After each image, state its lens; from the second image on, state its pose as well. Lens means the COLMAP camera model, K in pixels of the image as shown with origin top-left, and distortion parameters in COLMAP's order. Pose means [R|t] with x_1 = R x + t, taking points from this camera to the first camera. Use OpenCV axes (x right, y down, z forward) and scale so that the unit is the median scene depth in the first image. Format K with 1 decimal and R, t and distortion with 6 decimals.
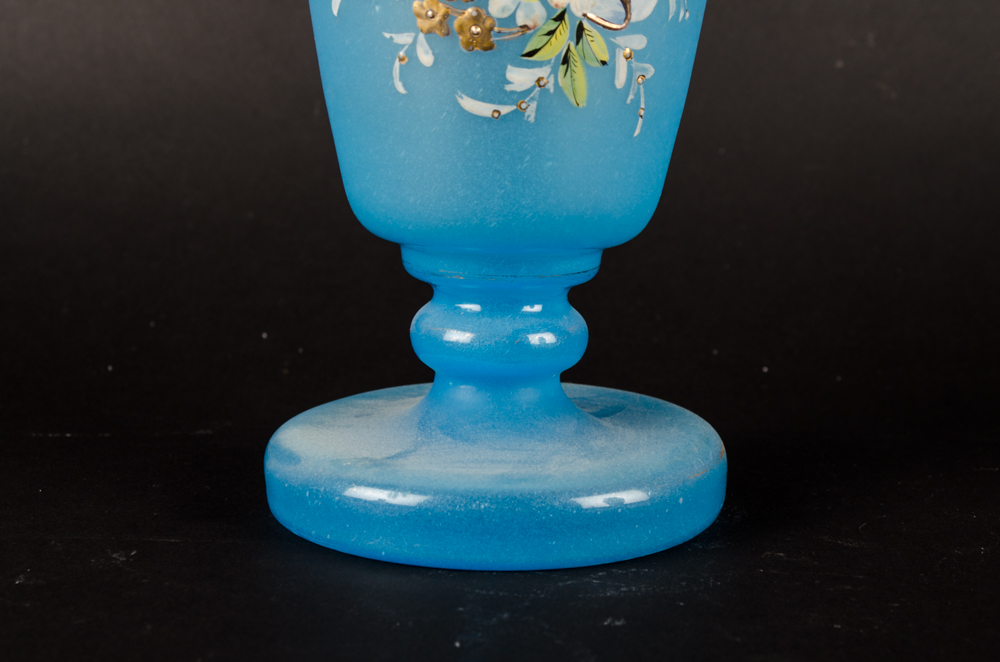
lens RADIAL K [[2173.6, 0, 500.0], [0, 2173.6, 331.0], [0, 0, 1]] dist [0.006263, 0.312944]
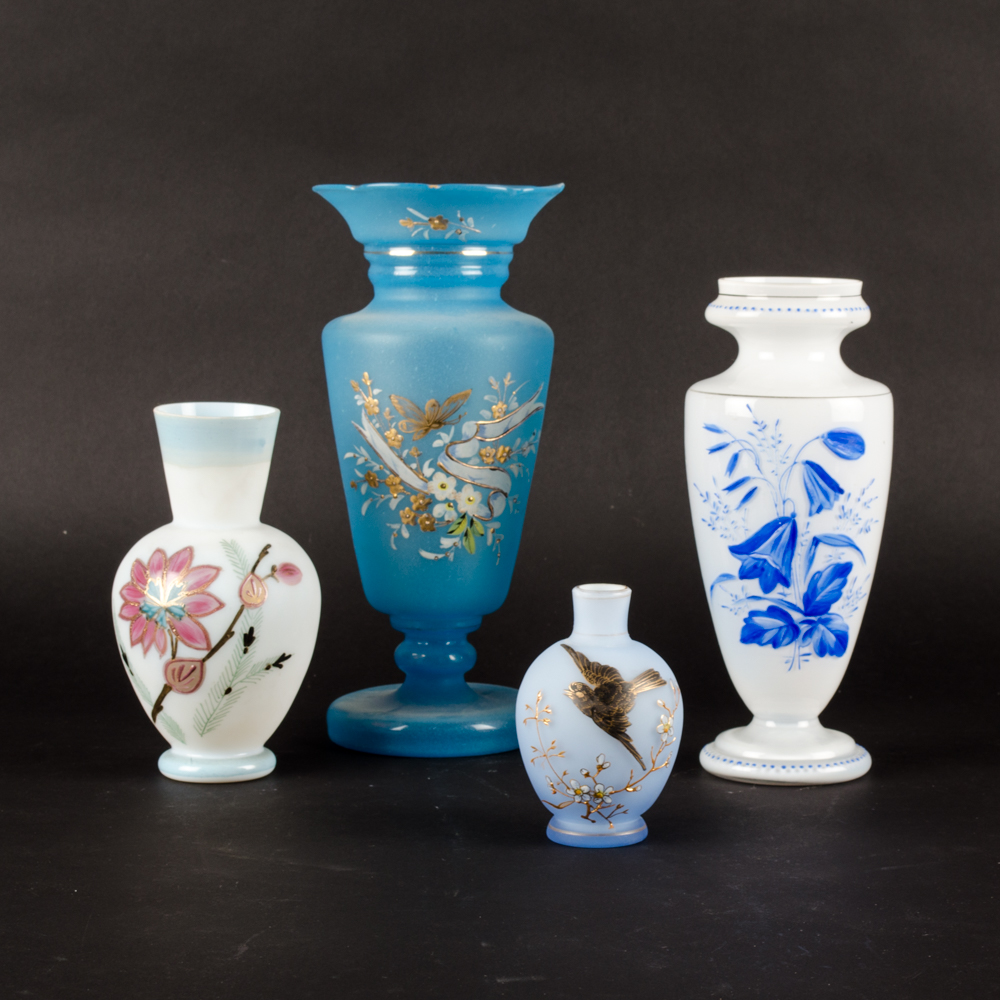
lens RADIAL K [[2870.3, 0, 500.0], [0, 2870.3, 500.0], [0, 0, 1]] dist [-0.042950, -0.143779]
pose [[0.997734, -0.017626, 0.064933, -0.131128], [0.022817, 0.996527, -0.080089, 0.084719], [-0.063296, 0.081389, 0.994671, -2.043805]]
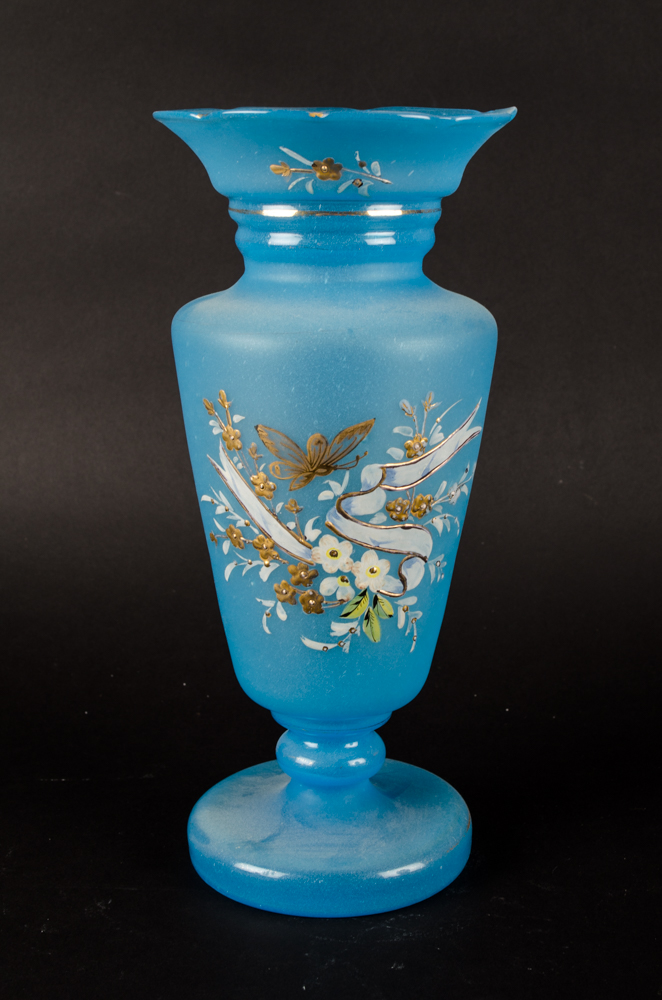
lens RADIAL K [[1649.6, 0, 331.6], [0, 1649.6, 517.1], [0, 0, 1]] dist [-0.001197, 0.019474]
pose [[0.999829, -0.009825, -0.015670, 0.023457], [0.010781, 0.998009, 0.062142, -0.275969], [0.015028, -0.062301, 0.997944, -0.239572]]
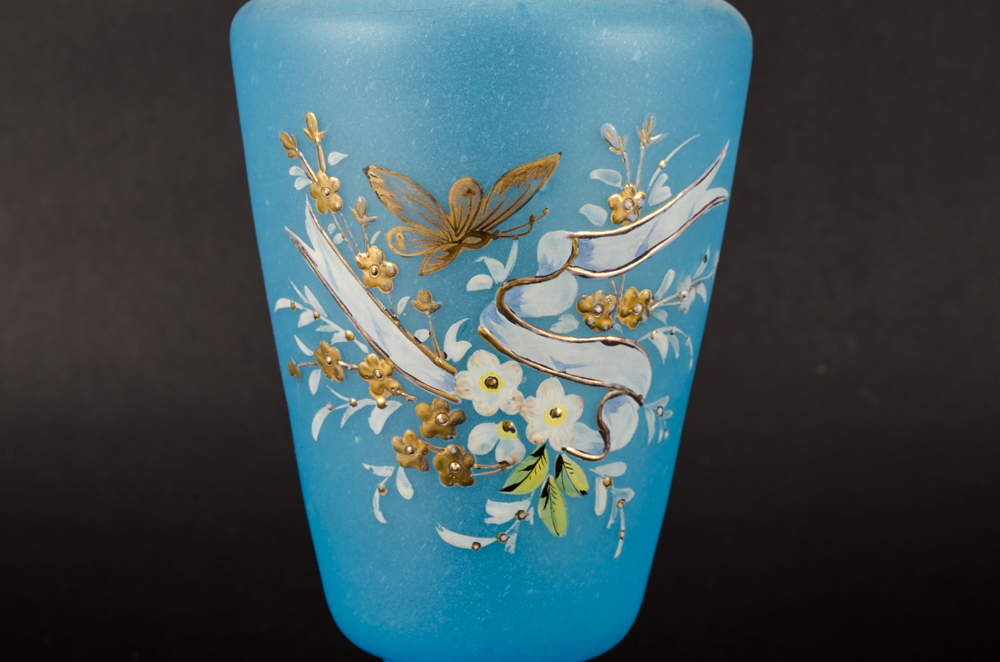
lens RADIAL K [[2173.6, 0, 500.0], [0, 2173.6, 331.0], [0, 0, 1]] dist [0.006263, 0.312944]
pose [[0.999957, -0.007678, 0.005196, 0.004682], [0.007923, 0.998769, -0.048972, -0.149099], [-0.004814, 0.049011, 0.998787, -0.002956]]
